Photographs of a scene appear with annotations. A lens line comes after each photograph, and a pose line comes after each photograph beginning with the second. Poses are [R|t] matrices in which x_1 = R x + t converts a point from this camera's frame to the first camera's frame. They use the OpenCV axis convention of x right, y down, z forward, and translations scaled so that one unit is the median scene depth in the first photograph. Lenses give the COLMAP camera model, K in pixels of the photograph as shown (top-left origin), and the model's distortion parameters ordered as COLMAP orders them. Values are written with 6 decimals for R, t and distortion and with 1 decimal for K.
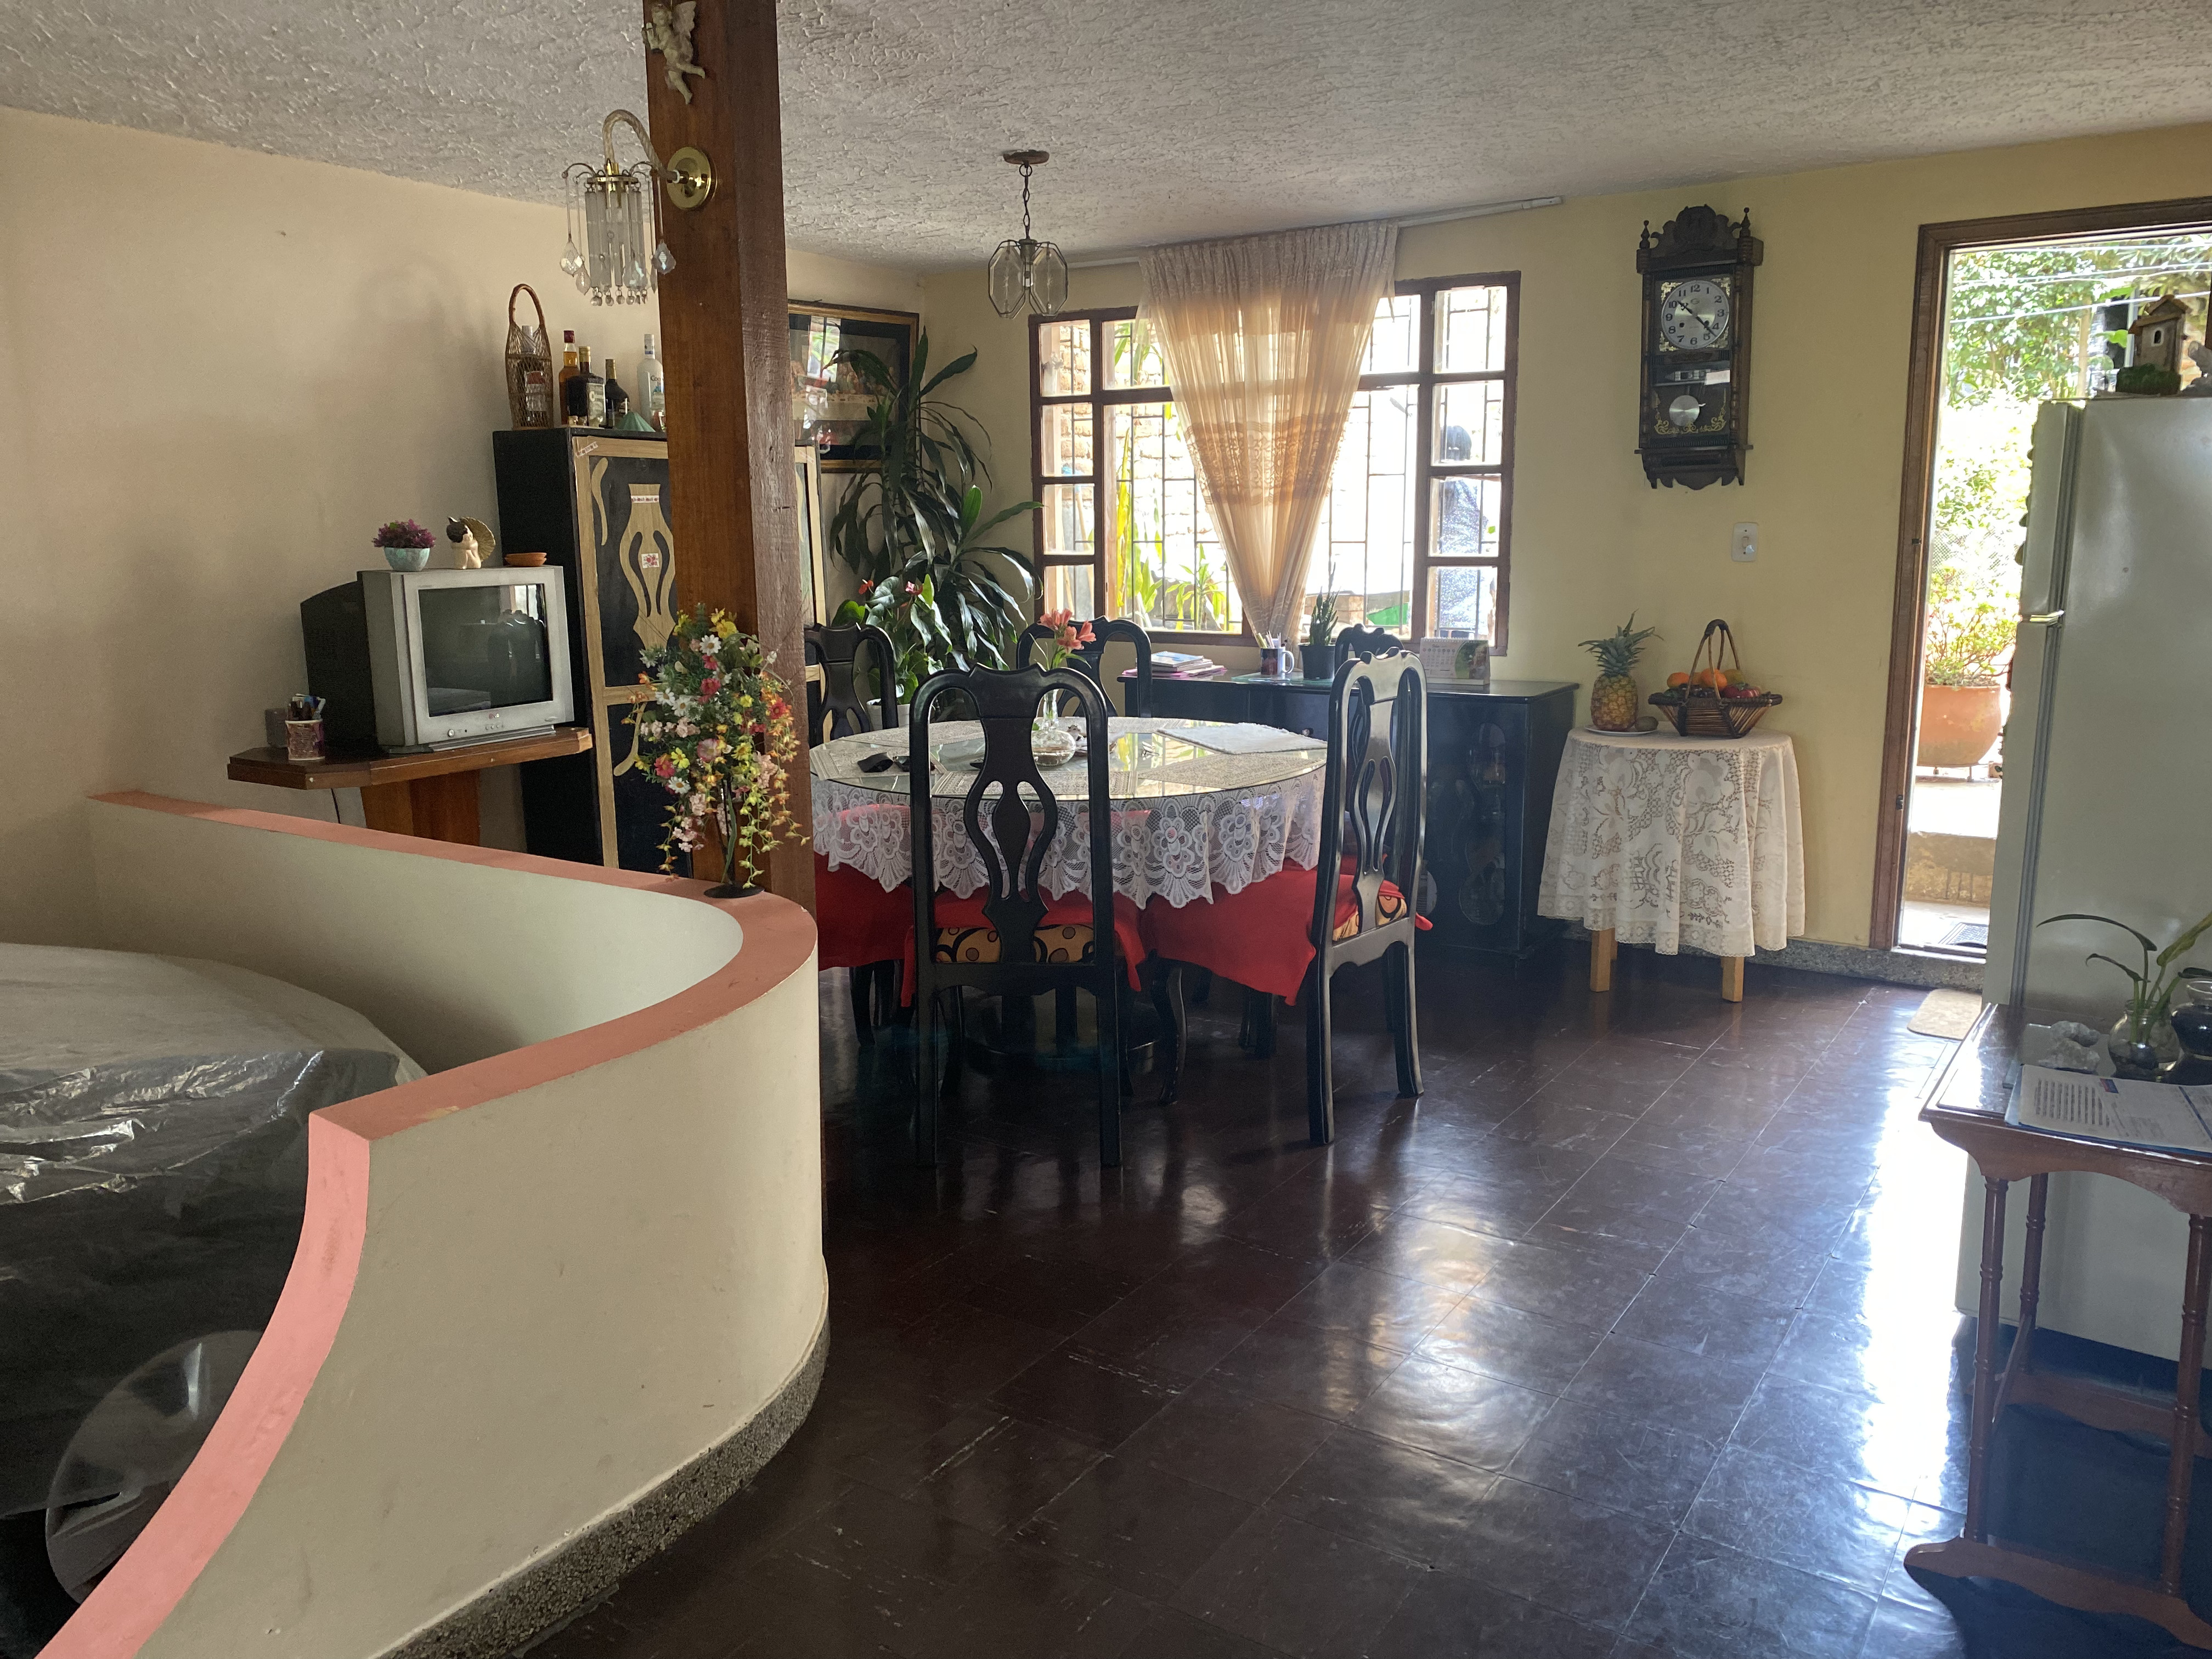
lens RADIAL K [[1701.3, 0, 1095.6], [0, 1701.3, 821.3], [0, 0, 1]] dist [0.069294, -0.119376]
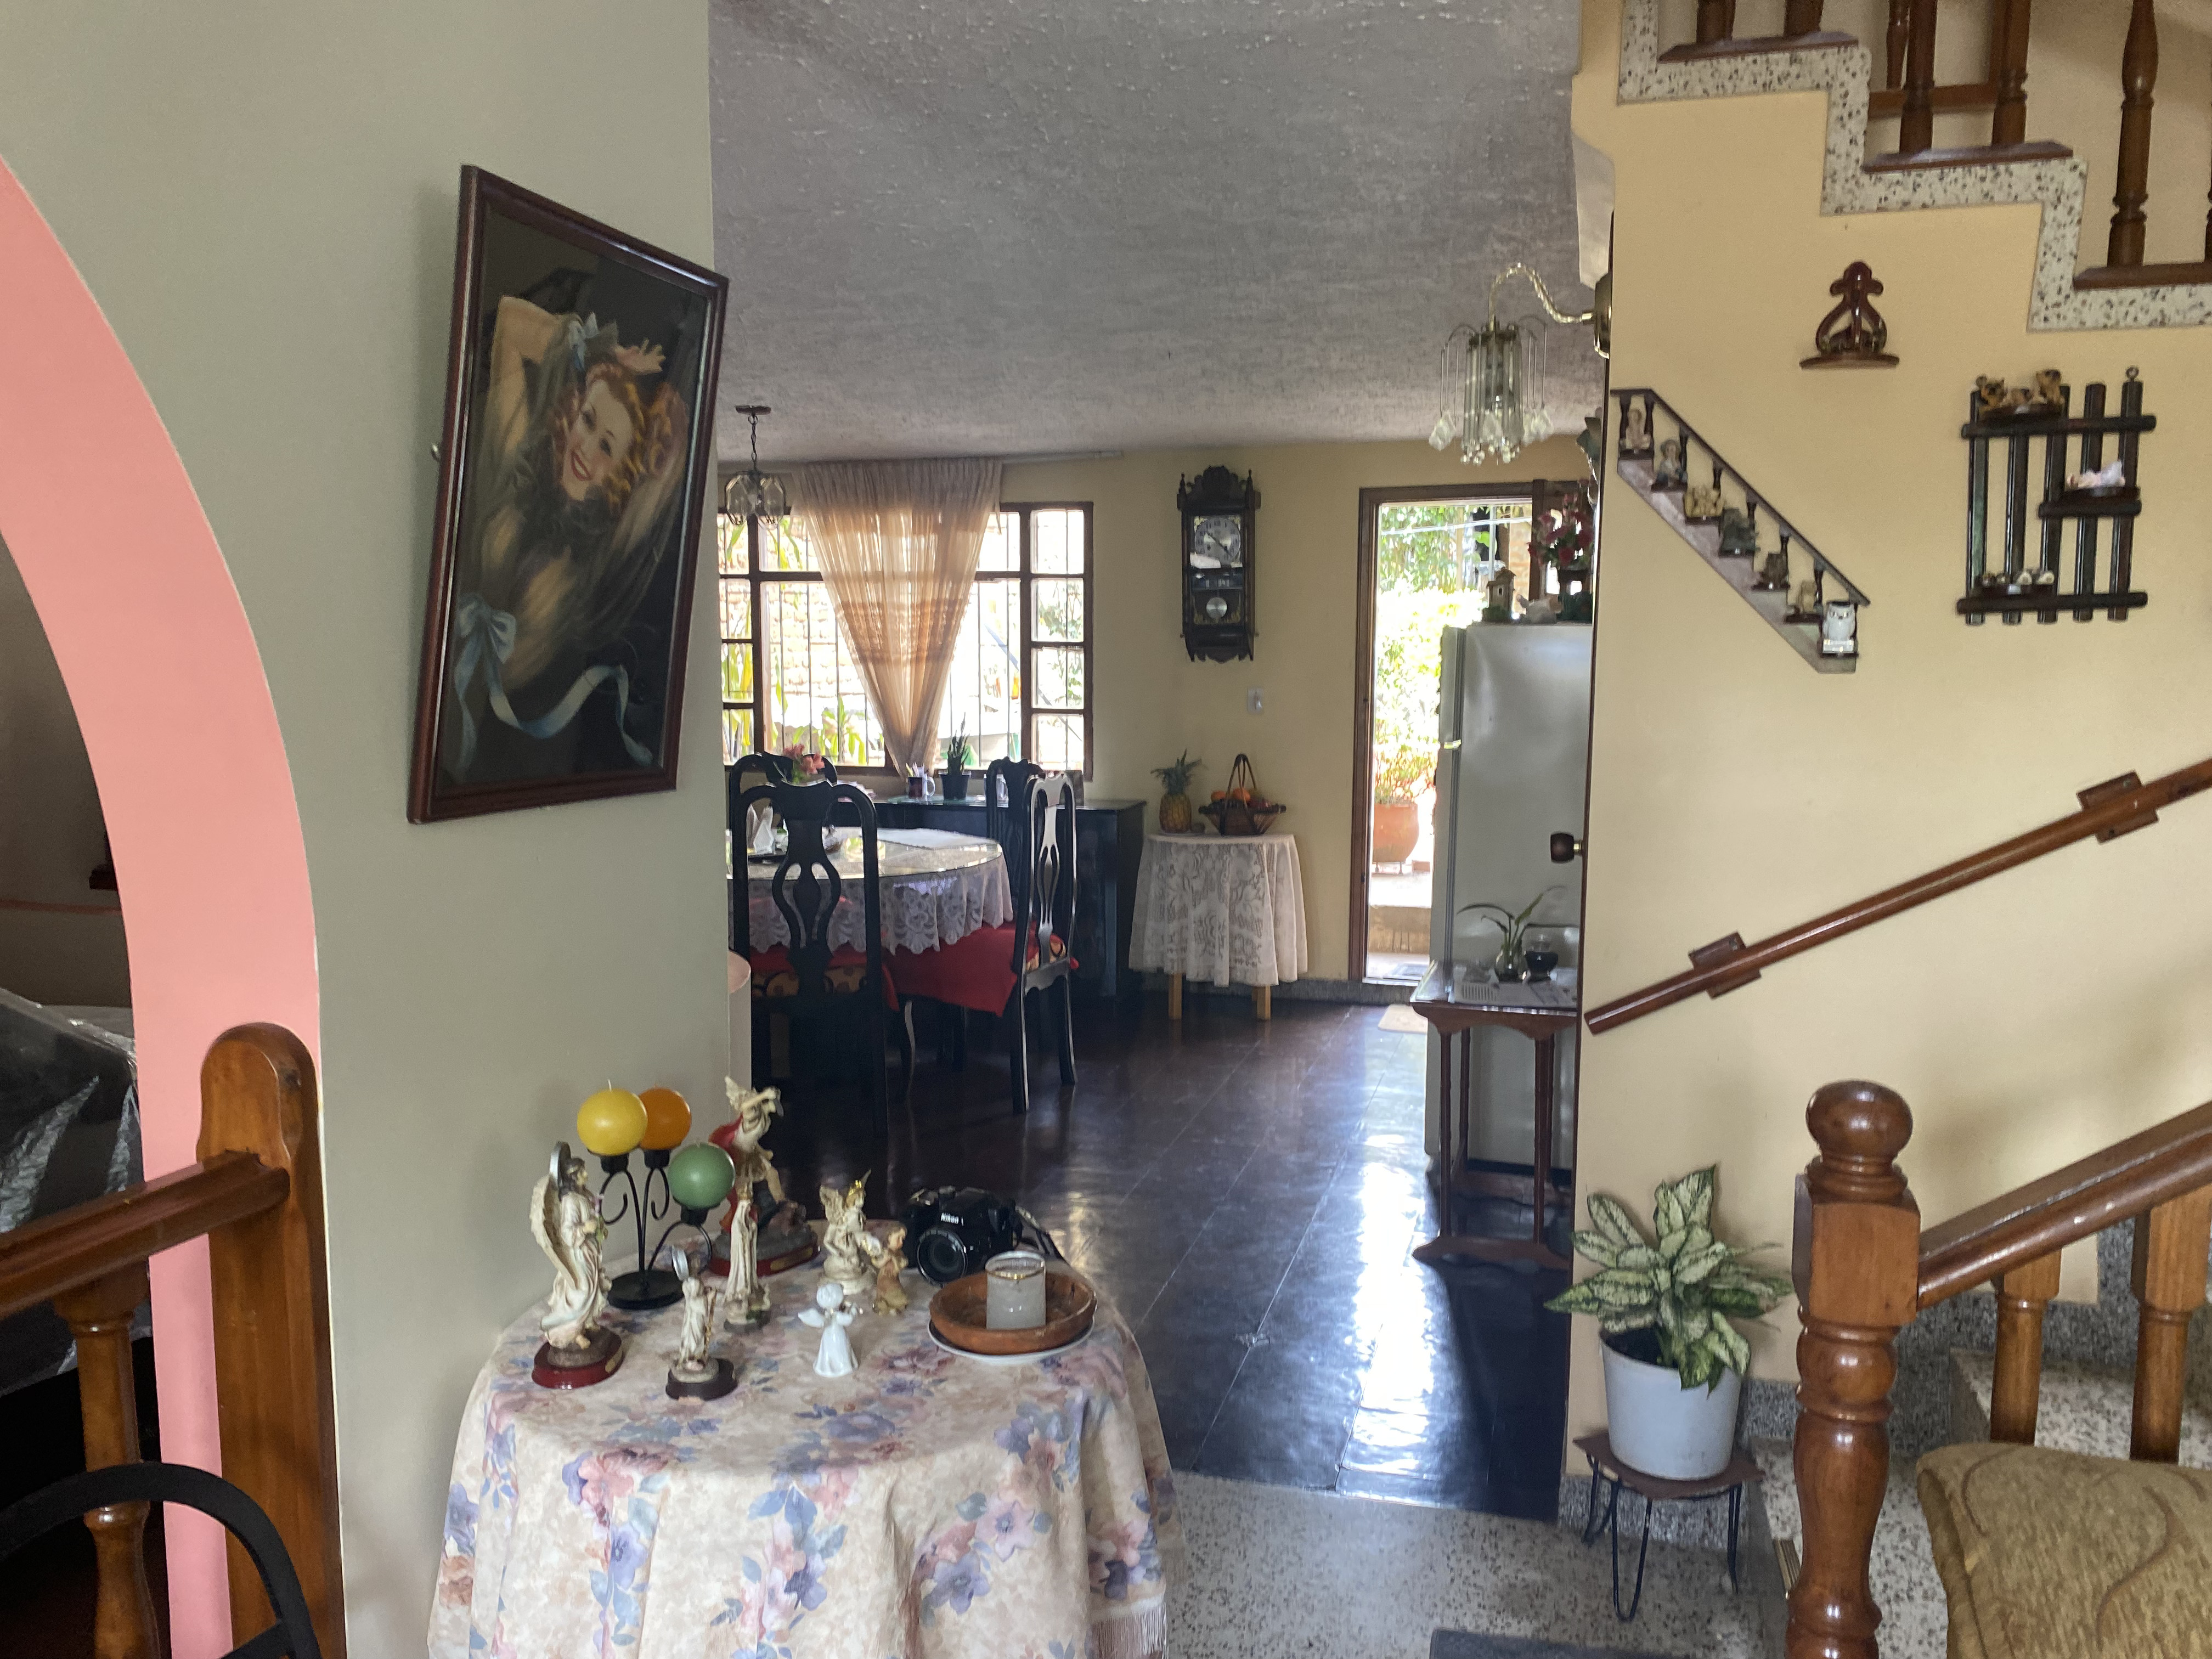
lens RADIAL K [[1695.7, 0, 1091.1], [0, 1695.7, 882.4], [0, 0, 1]] dist [0.050457, -0.081349]
pose [[0.954865, -0.025666, 0.295930, -0.172210], [0.039722, 0.998345, -0.041584, 0.042028], [-0.294373, 0.051462, 0.954304, -0.294989]]
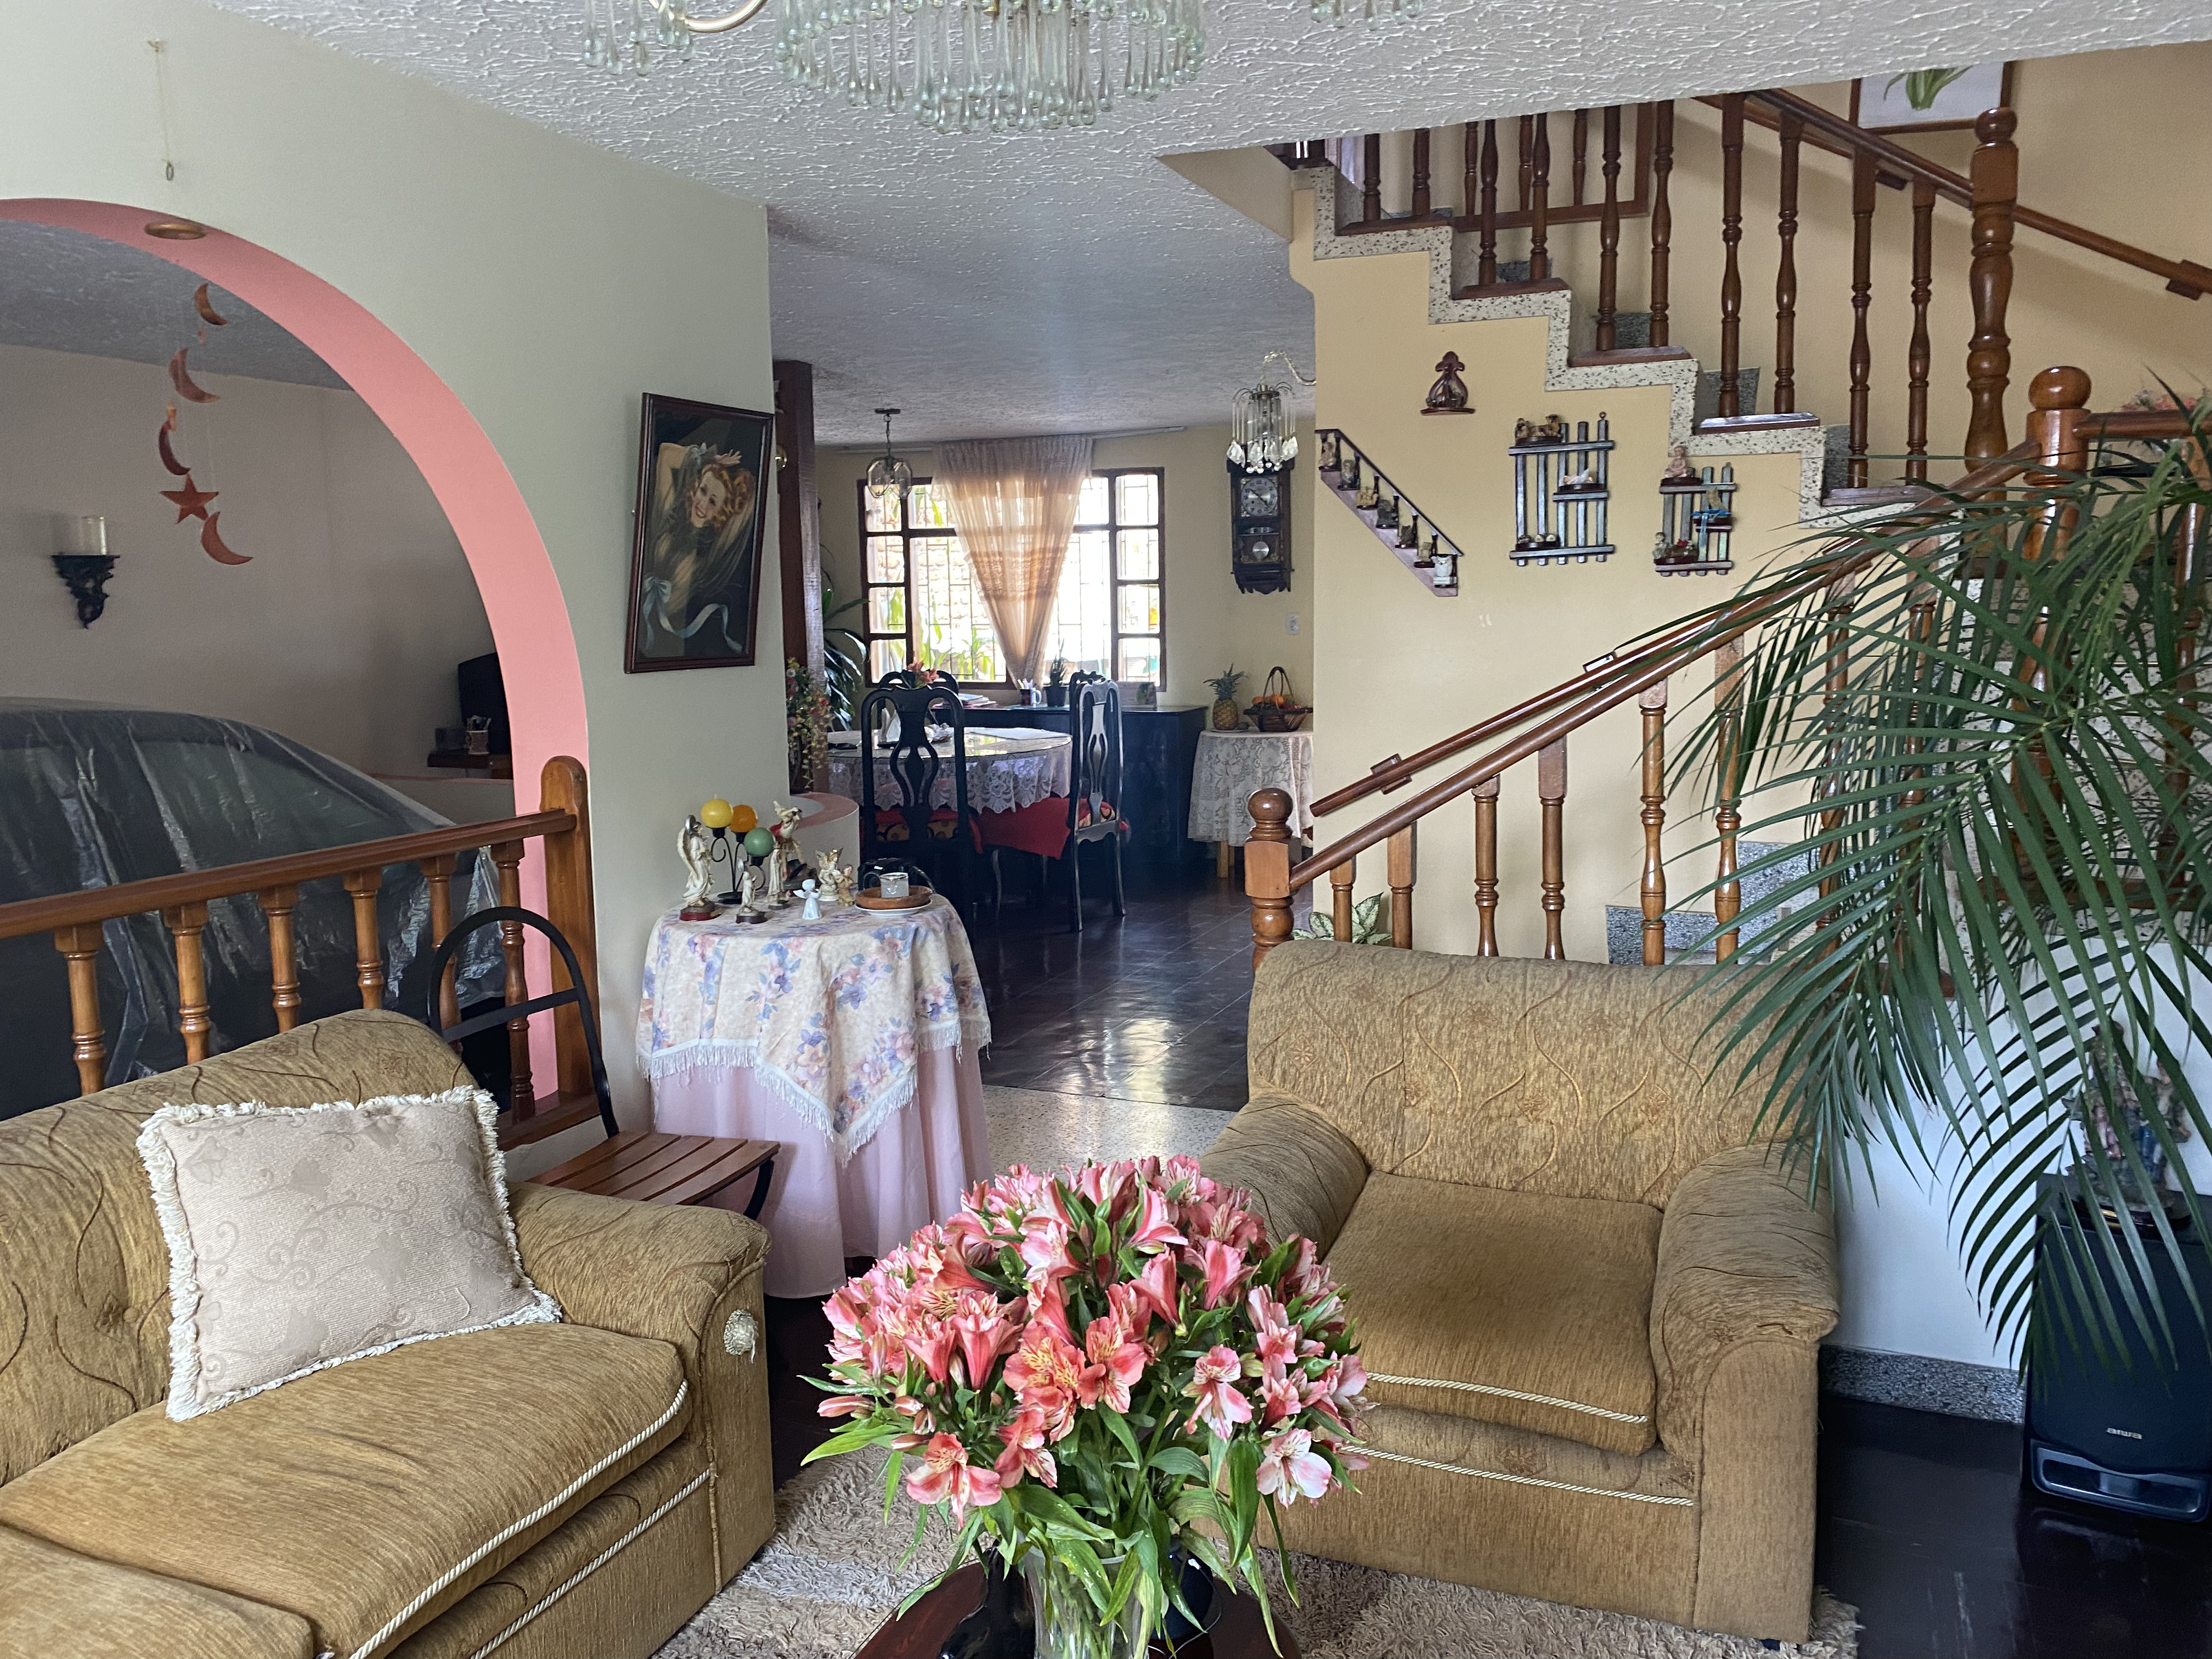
lens RADIAL K [[1686.3, 0, 1106.0], [0, 1686.3, 829.5], [0, 0, 1]] dist [0.078018, -0.000187]
pose [[0.983203, -0.029333, 0.180143, -0.132463], [0.036763, 0.998600, -0.038045, 0.109927], [-0.178774, 0.044029, 0.982904, -0.675650]]
